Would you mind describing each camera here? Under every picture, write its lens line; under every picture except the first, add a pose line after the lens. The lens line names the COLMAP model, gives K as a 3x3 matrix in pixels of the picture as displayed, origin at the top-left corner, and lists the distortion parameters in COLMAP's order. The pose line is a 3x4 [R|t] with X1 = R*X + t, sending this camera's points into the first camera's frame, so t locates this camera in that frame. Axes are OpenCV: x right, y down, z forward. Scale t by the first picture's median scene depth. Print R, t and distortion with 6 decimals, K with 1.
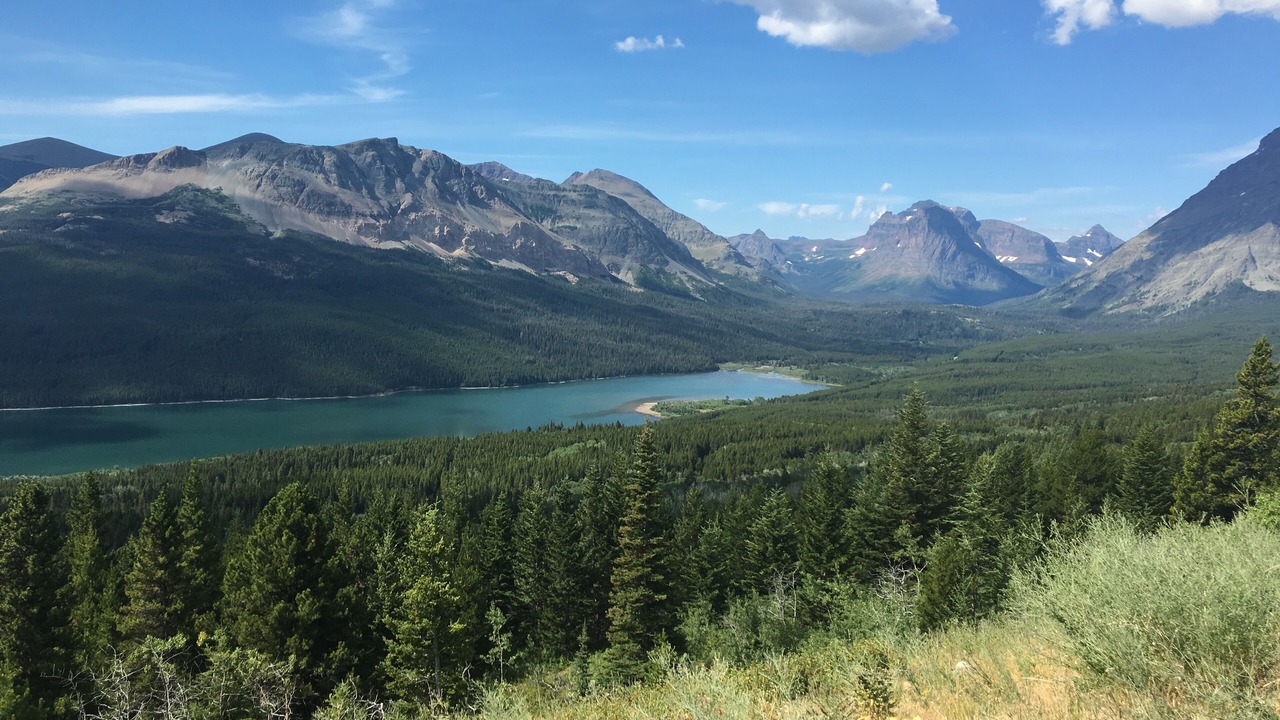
lens RADIAL K [[973.8, 0, 639.7], [0, 973.8, 359.9], [0, 0, 1]] dist [0.016733, -0.005555]
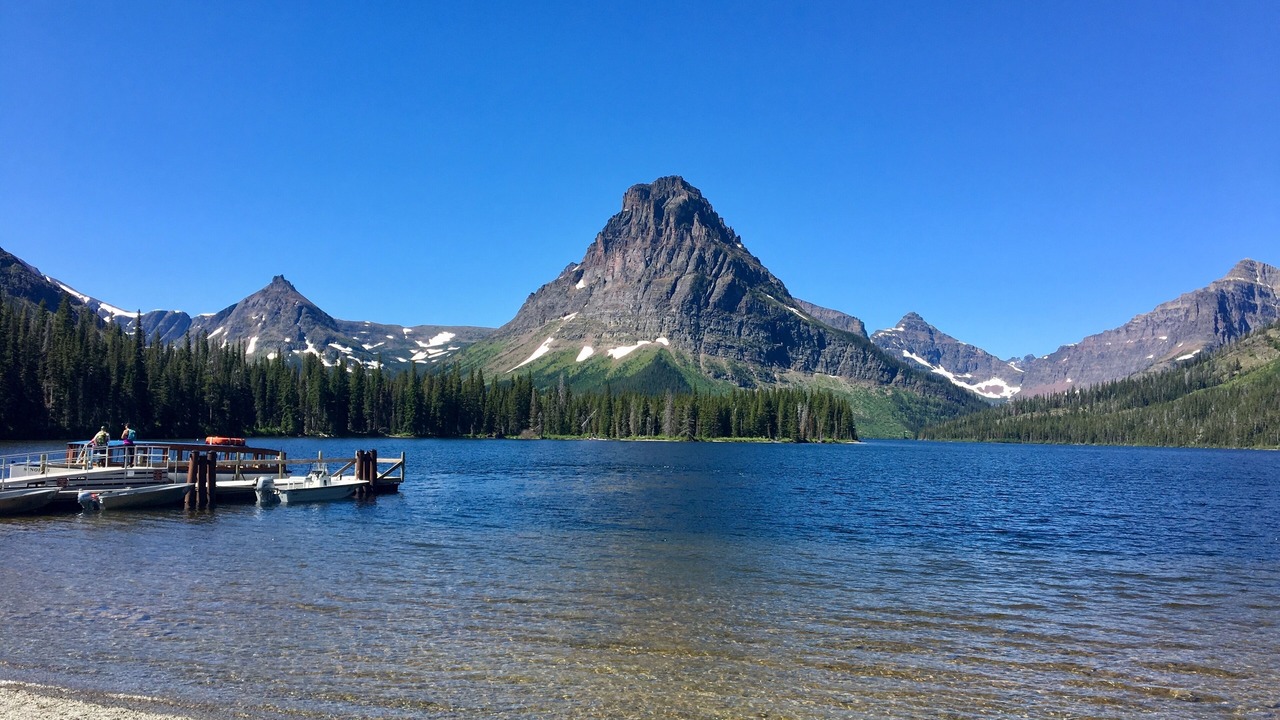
lens RADIAL K [[973.8, 0, 640.1], [0, 973.8, 359.9], [0, 0, 1]] dist [0.016733, -0.005555]
pose [[0.962239, 0.007100, 0.272112, 0.193962], [0.034148, 0.988614, -0.146548, -0.035077], [-0.270054, 0.150307, 0.951041, 0.670009]]
